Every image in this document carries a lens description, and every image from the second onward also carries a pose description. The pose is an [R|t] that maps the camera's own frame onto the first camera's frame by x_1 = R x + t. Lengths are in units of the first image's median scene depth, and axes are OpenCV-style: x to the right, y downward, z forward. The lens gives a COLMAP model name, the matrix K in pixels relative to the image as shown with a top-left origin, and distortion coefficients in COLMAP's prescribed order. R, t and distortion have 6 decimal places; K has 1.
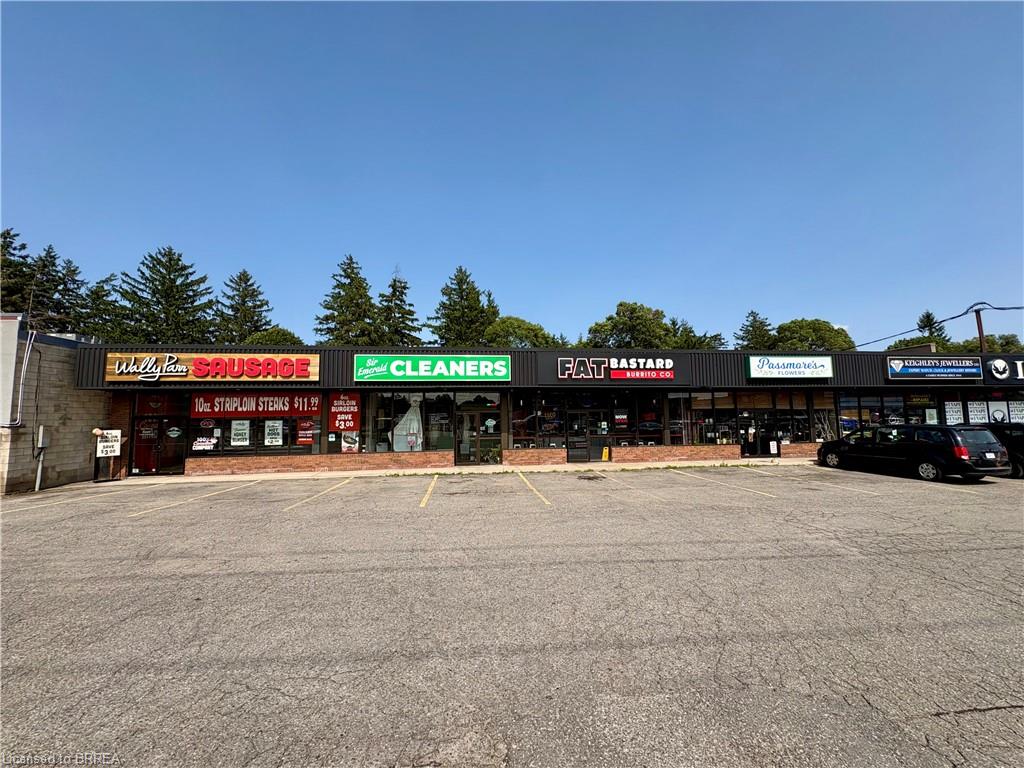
lens RADIAL K [[408.3, 0, 512.1], [0, 408.3, 383.5], [0, 0, 1]] dist [0.001283, -0.000238]
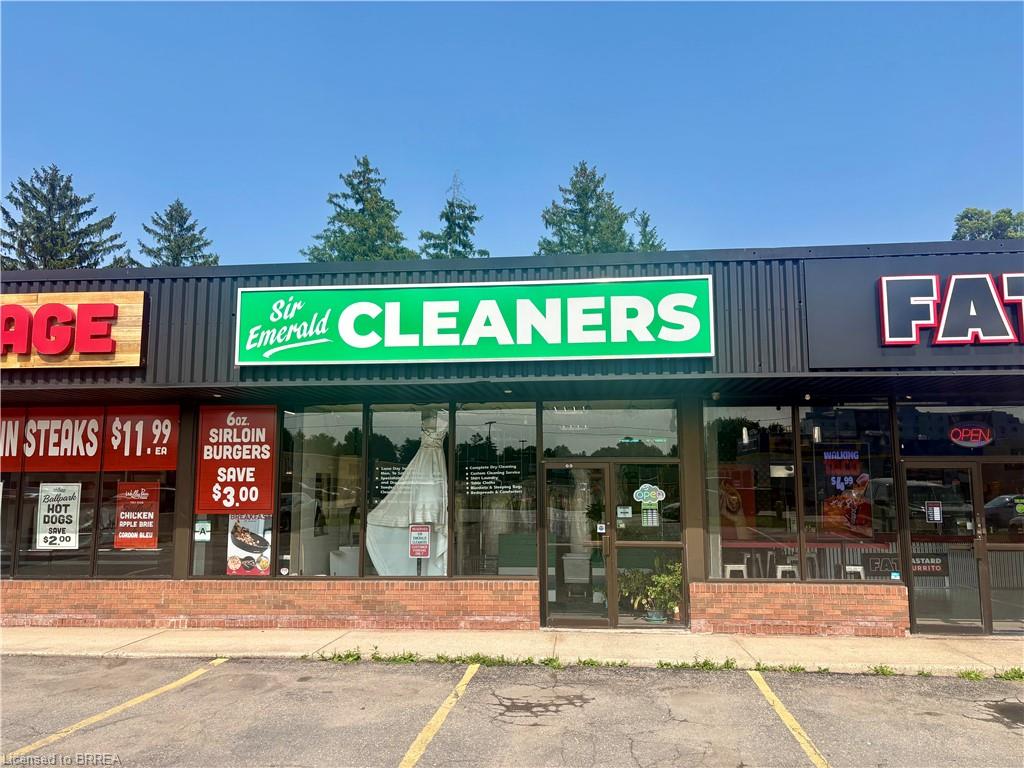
lens RADIAL K [[775.2, 0, 515.8], [0, 775.2, 388.5], [0, 0, 1]] dist [0.037916, -0.031375]
pose [[0.974764, -0.017473, -0.222553, -0.018372], [0.008671, 0.999143, -0.040469, 0.037013], [0.223070, 0.037518, 0.974080, 0.392023]]
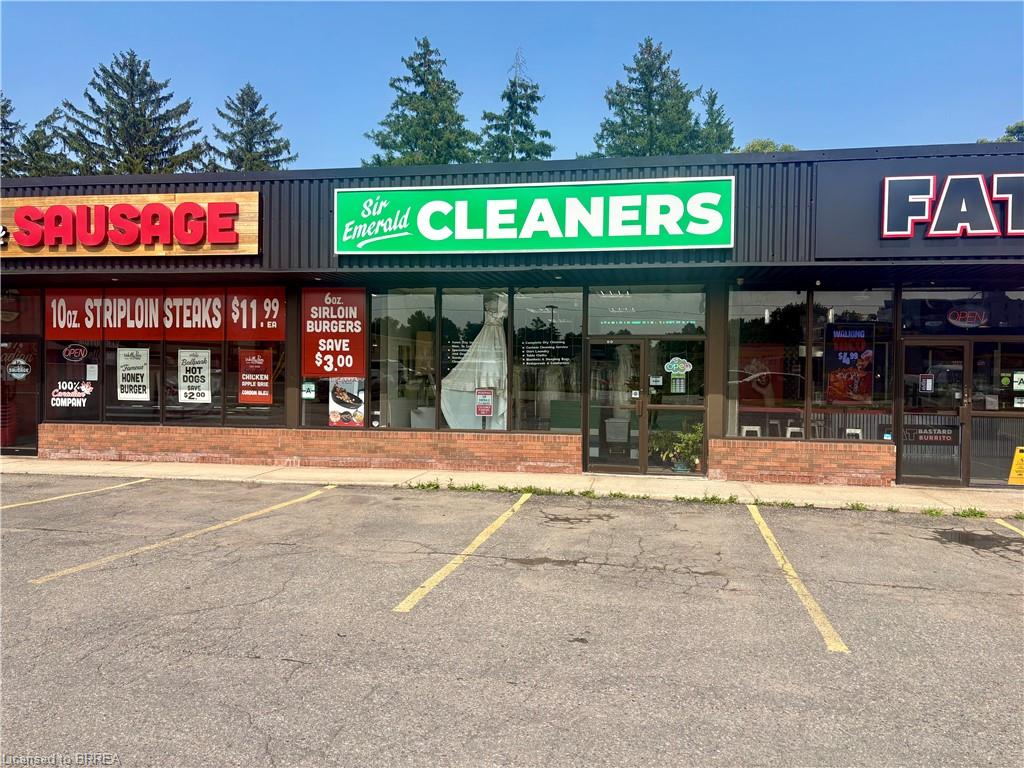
lens RADIAL K [[775.2, 0, 511.3], [0, 775.2, 381.7], [0, 0, 1]] dist [0.037916, -0.031375]
pose [[0.952199, 0.029859, -0.304016, 0.021025], [0.000827, 0.994956, 0.100312, 0.039032], [0.305478, -0.095769, 0.947371, 0.276945]]
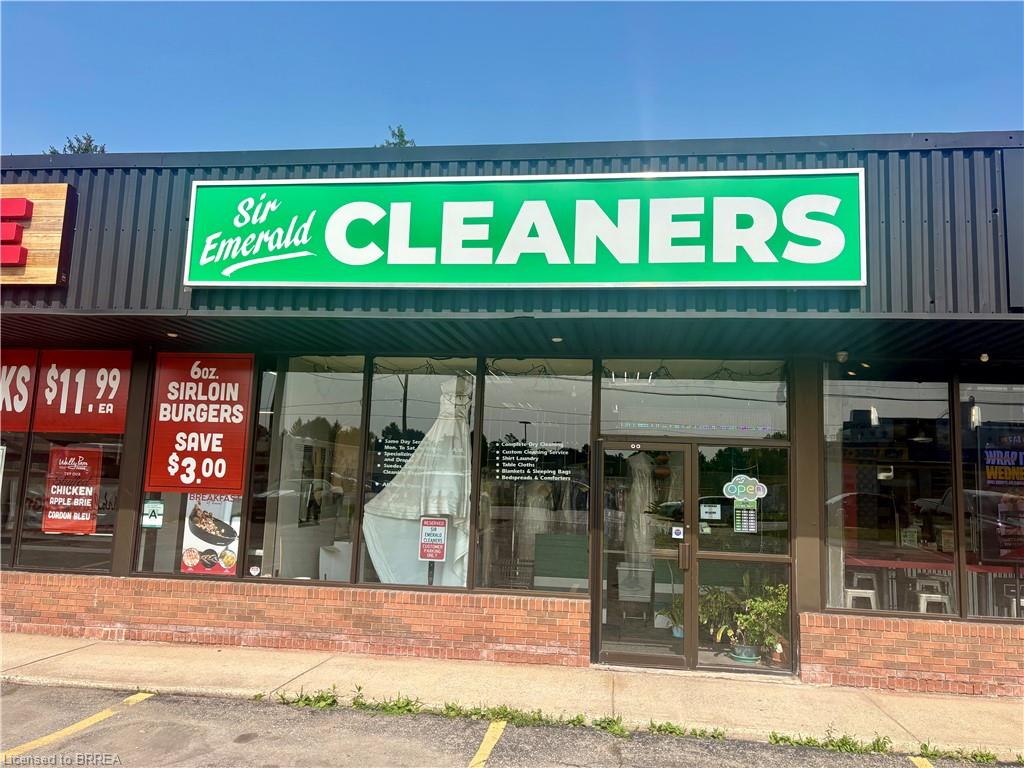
lens RADIAL K [[775.2, 0, 519.7], [0, 775.2, 384.0], [0, 0, 1]] dist [0.037916, -0.031375]
pose [[0.964578, 0.014095, -0.263421, -0.064709], [-0.026858, 0.998630, -0.044913, 0.061672], [0.262427, 0.050397, 0.963635, 0.556007]]
